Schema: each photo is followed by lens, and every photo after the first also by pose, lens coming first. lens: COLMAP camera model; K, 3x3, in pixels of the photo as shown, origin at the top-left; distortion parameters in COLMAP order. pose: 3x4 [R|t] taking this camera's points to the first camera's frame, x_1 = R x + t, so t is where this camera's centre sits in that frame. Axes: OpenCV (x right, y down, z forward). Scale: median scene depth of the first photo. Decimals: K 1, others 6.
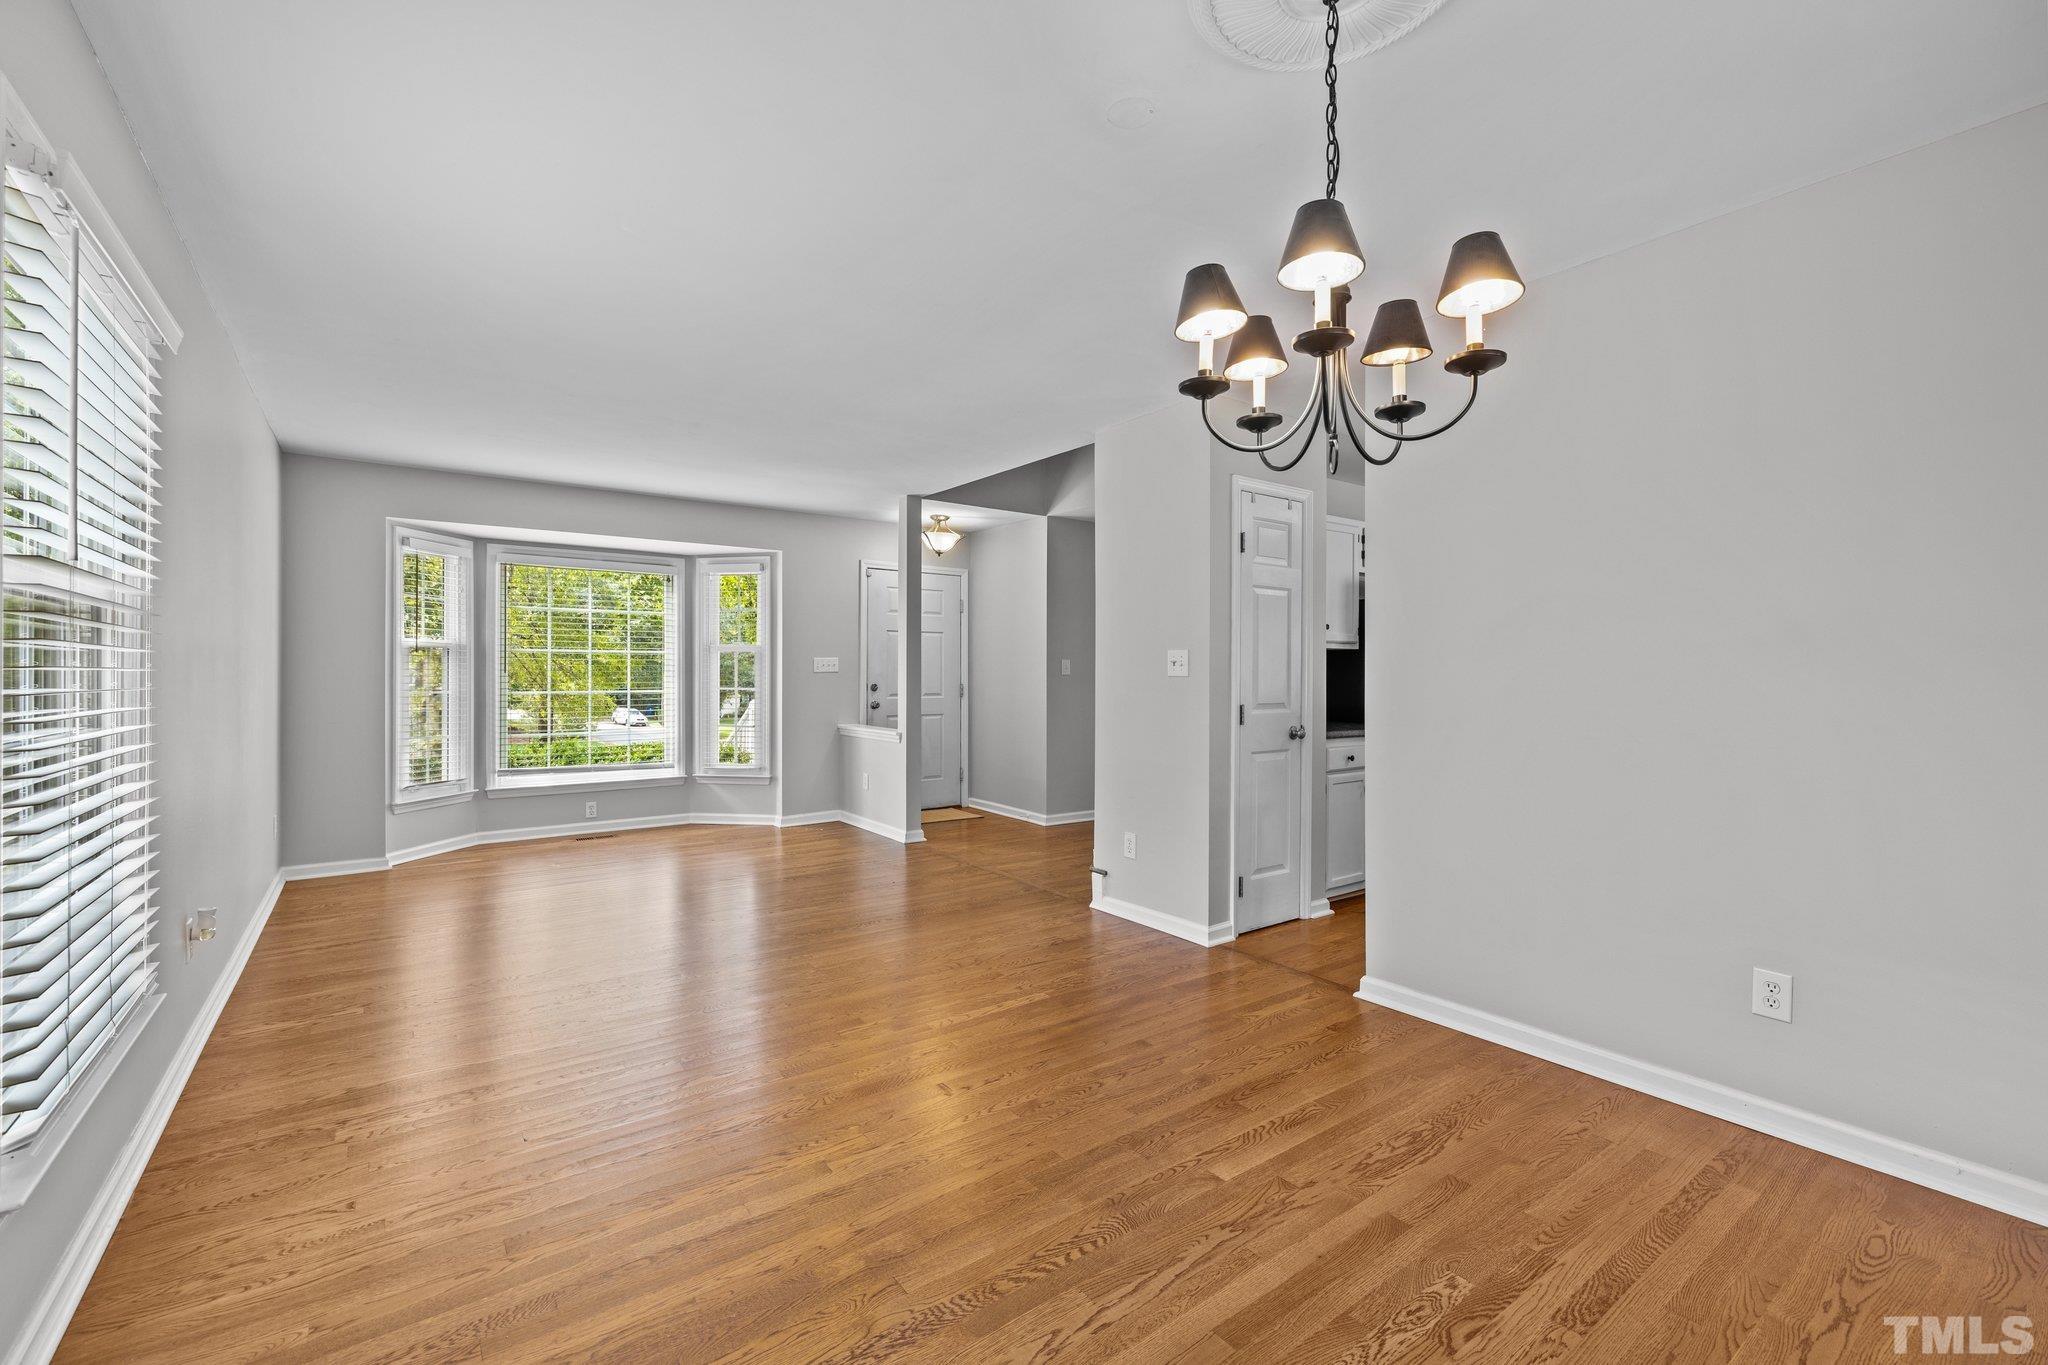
lens RADIAL K [[859.7, 0, 1017.1], [0, 859.7, 663.9], [0, 0, 1]] dist [0.001483, 0.001134]
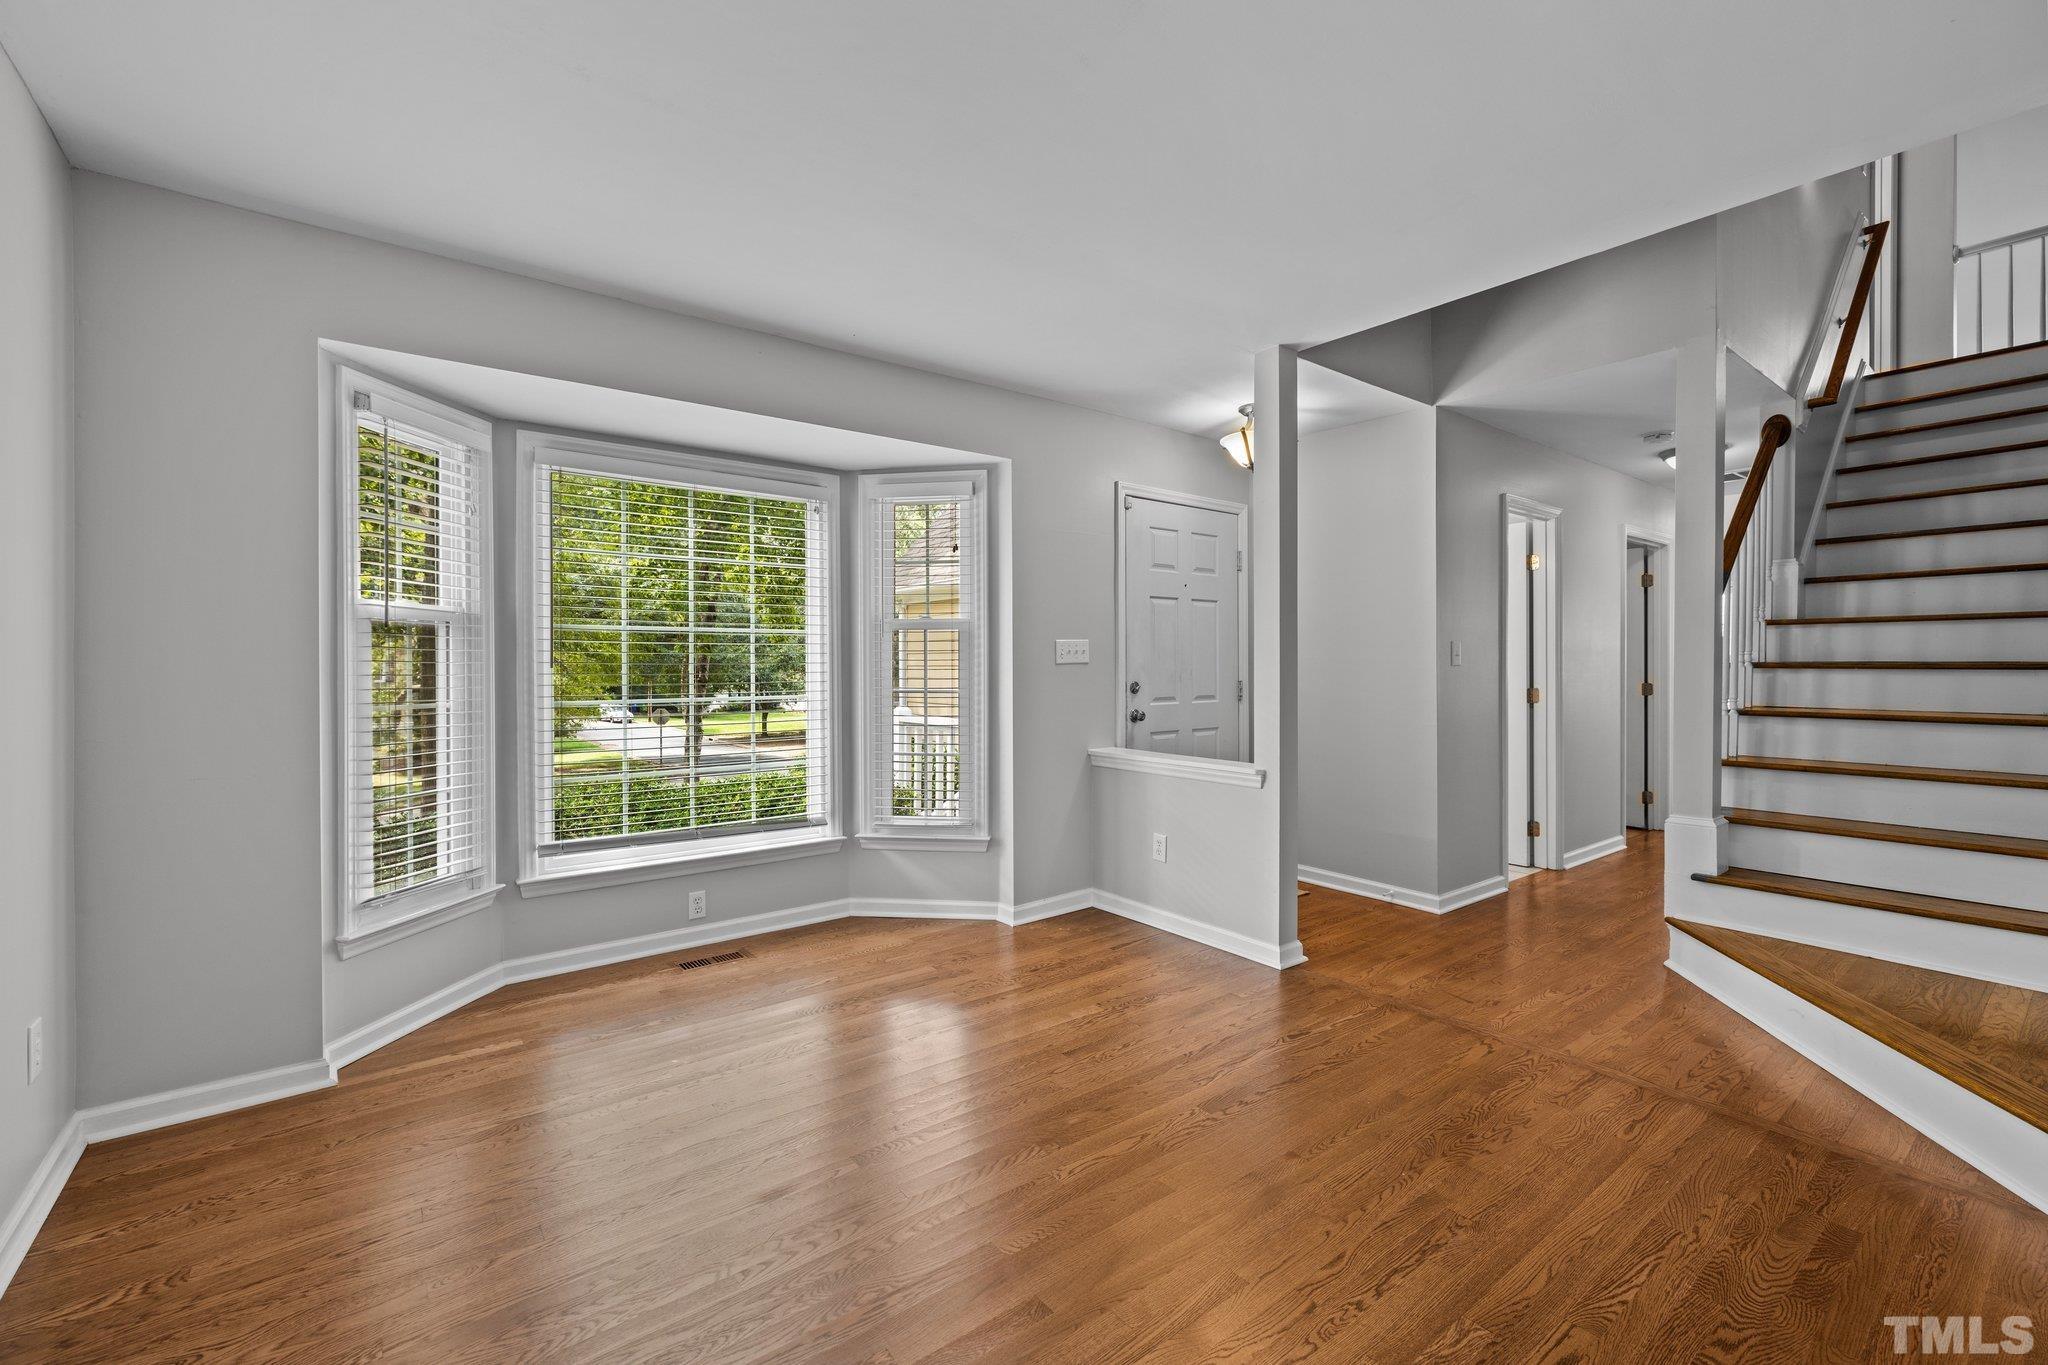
lens RADIAL K [[859.7, 0, 1016.3], [0, 859.7, 658.2], [0, 0, 1]] dist [0.001483, 0.001134]
pose [[0.999650, -0.005166, 0.025962, -0.308782], [0.005106, 0.999984, 0.002402, 0.004708], [-0.025974, -0.002269, 0.999660, 0.439137]]
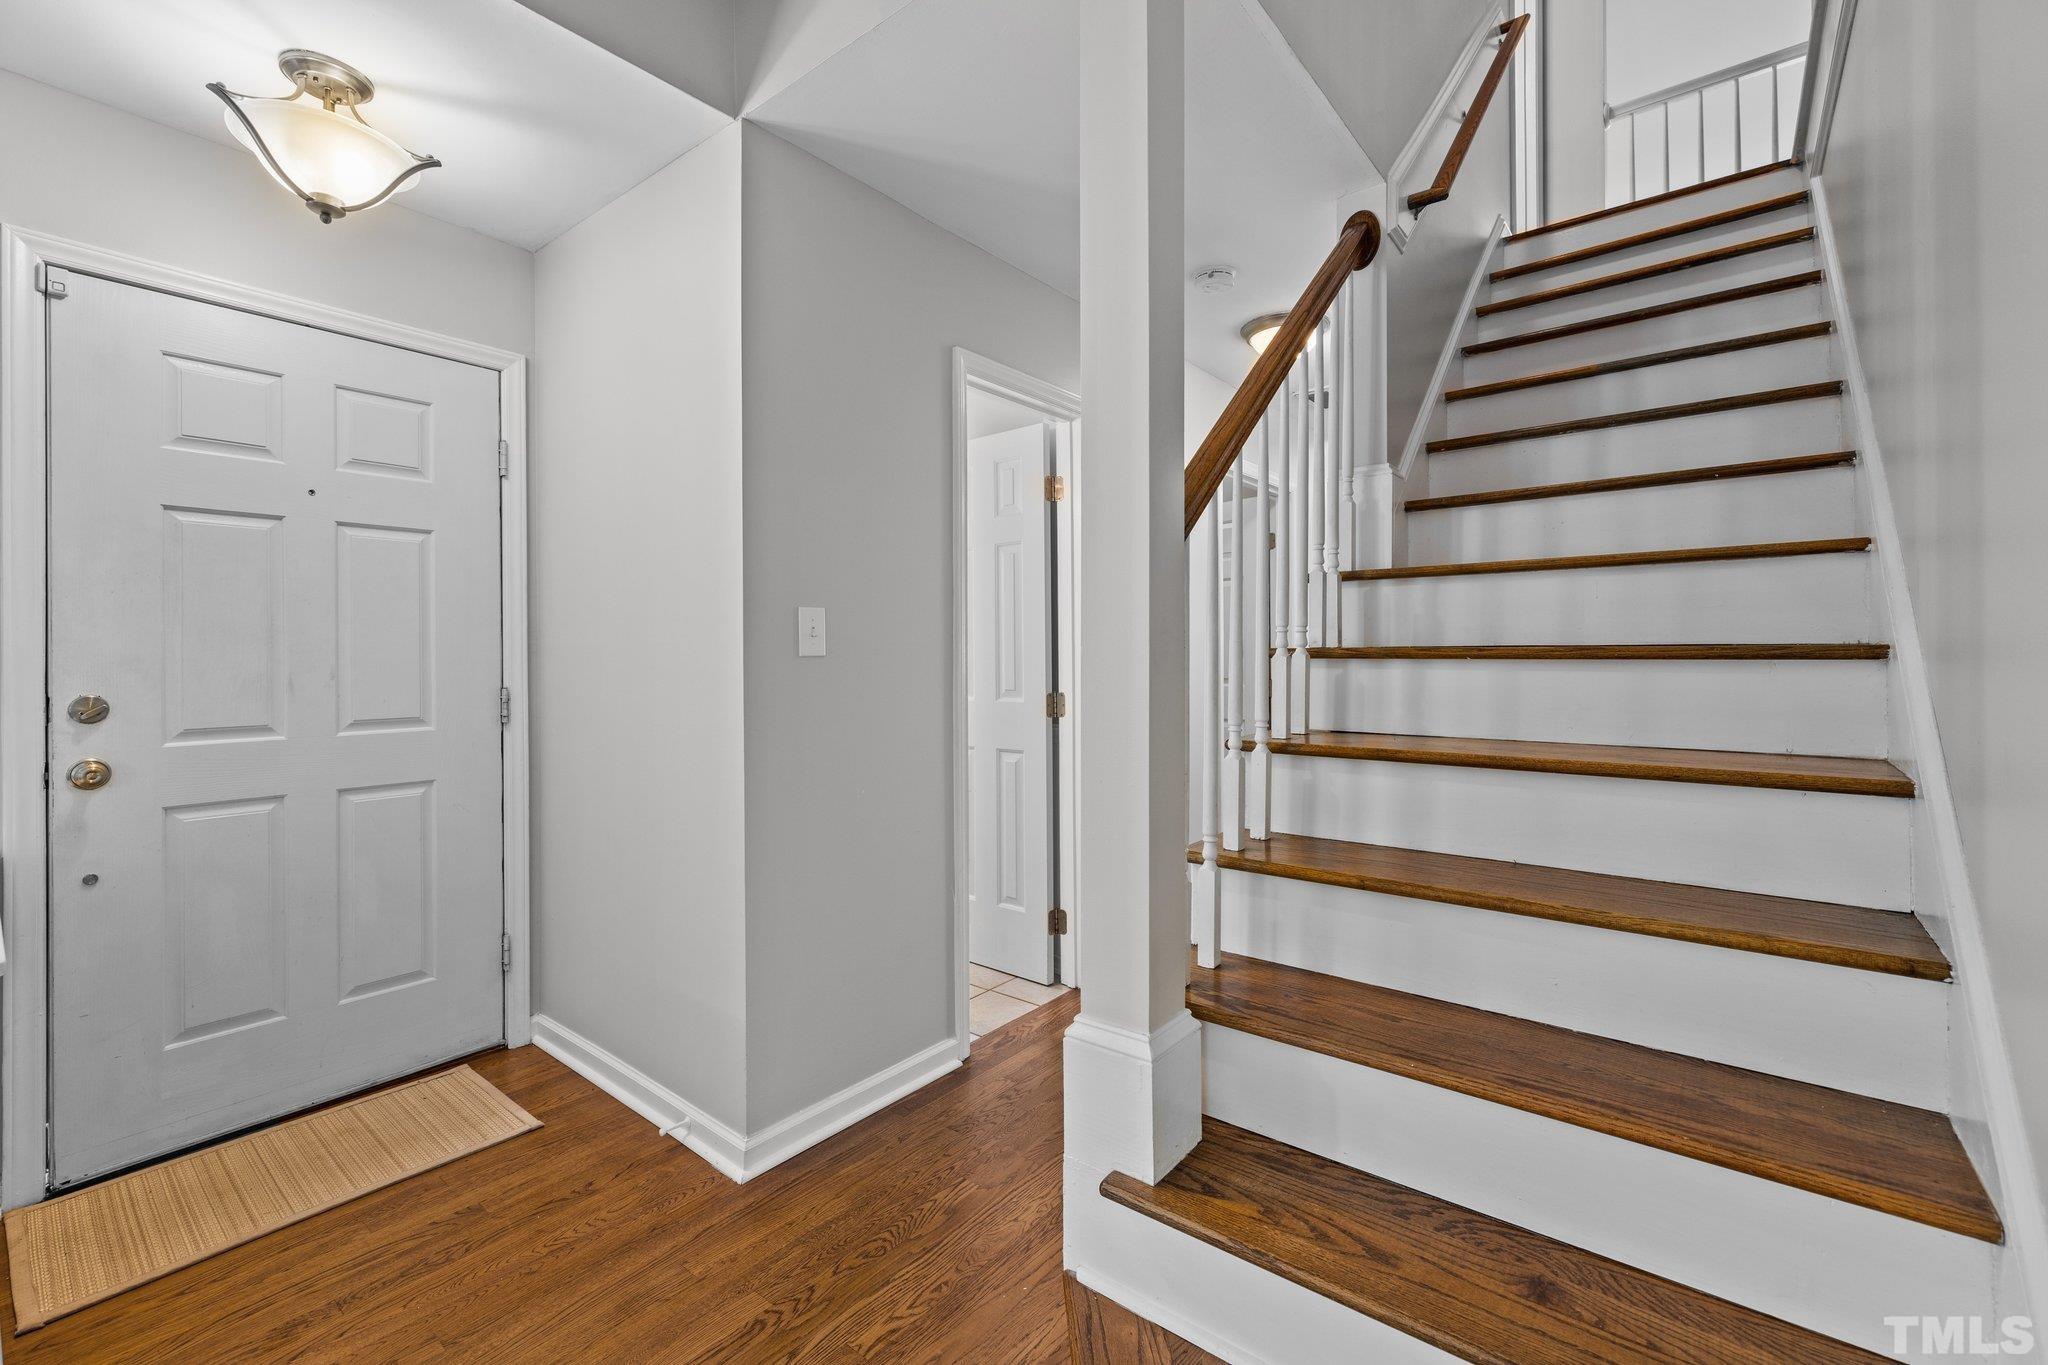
lens RADIAL K [[859.7, 0, 1006.9], [0, 859.7, 643.5], [0, 0, 1]] dist [0.001483, 0.001134]
pose [[0.968597, -0.005343, 0.248580, 0.053770], [0.007309, 0.999949, -0.006987, 0.012026], [-0.248530, 0.008584, 0.968586, 0.766042]]
